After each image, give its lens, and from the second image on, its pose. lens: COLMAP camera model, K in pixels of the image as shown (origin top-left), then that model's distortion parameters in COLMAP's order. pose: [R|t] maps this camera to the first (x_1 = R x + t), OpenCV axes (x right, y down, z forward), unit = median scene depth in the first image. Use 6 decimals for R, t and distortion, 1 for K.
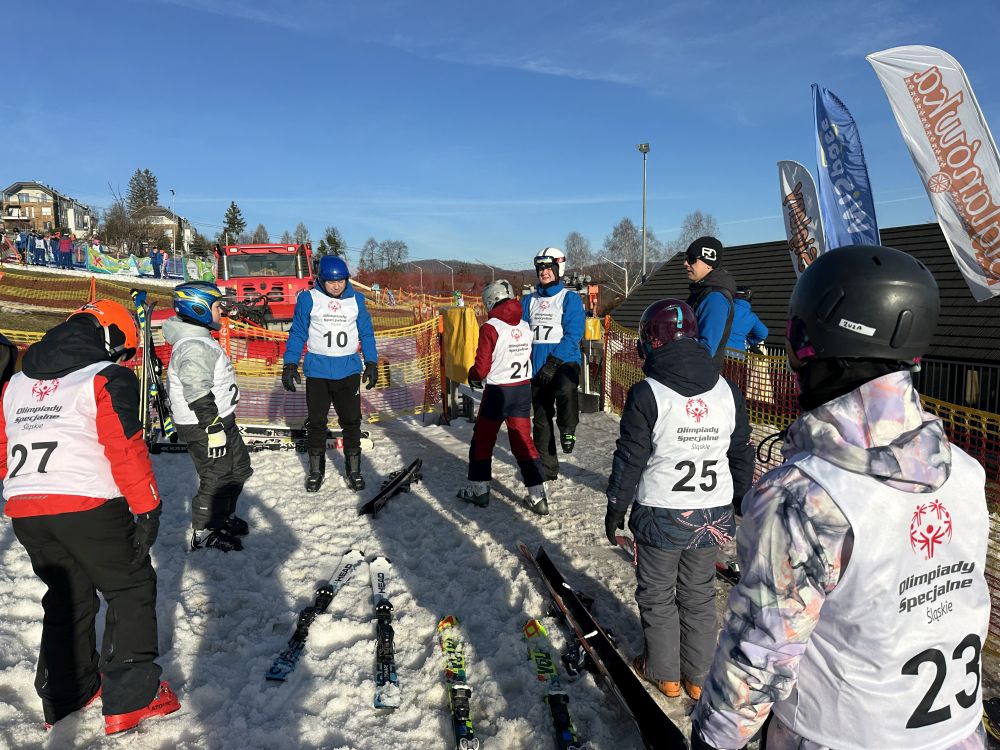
lens RADIAL K [[701.5, 0, 497.5], [0, 701.5, 372.6], [0, 0, 1]] dist [0.036983, -0.054140]
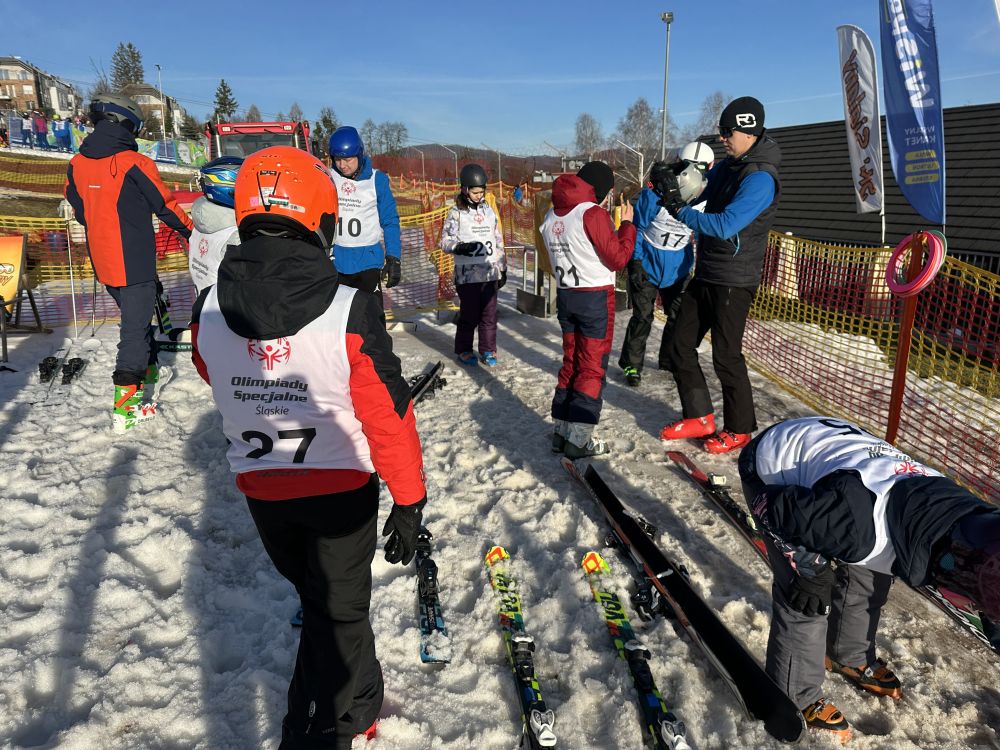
lens RADIAL K [[701.5, 0, 495.1], [0, 701.5, 377.8], [0, 0, 1]] dist [0.036983, -0.054140]
pose [[0.999962, 0.006942, -0.005352, -0.047701], [-0.006004, 0.987290, 0.158814, -0.001355], [0.006387, -0.158776, 0.987294, 0.120139]]
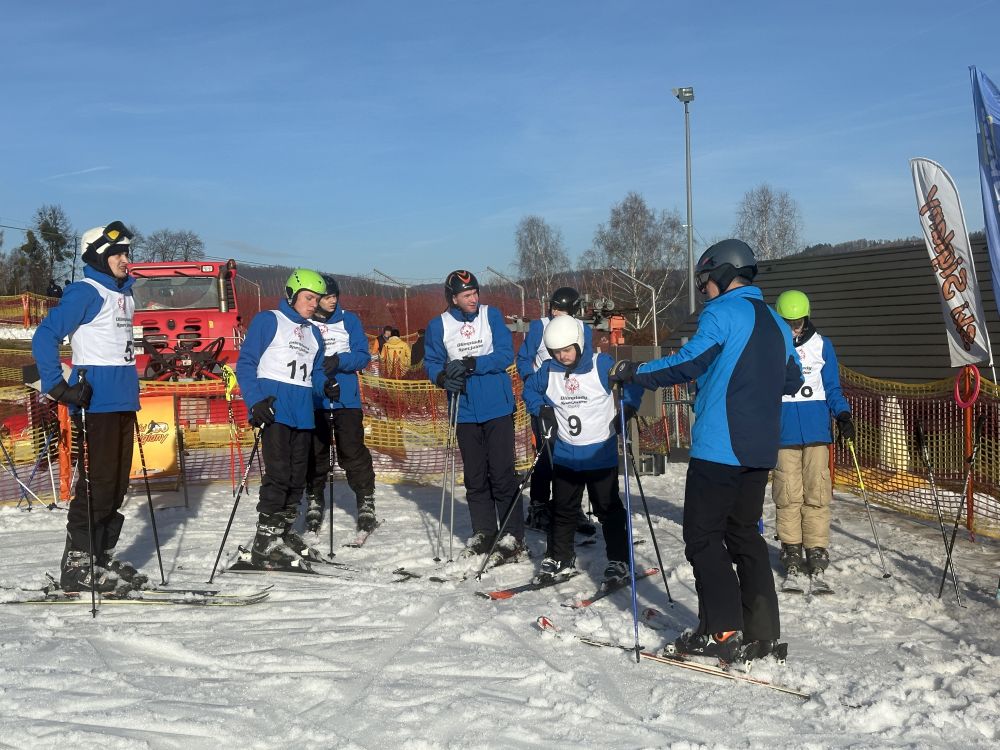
lens RADIAL K [[1449.5, 0, 498.1], [0, 1449.5, 376.4], [0, 0, 1]] dist [0.112027, 0.000000]
pose [[0.993707, -0.015975, 0.110865, -0.562172], [0.024866, 0.996542, -0.079287, 0.135015], [-0.109215, 0.081545, 0.990668, -1.239061]]
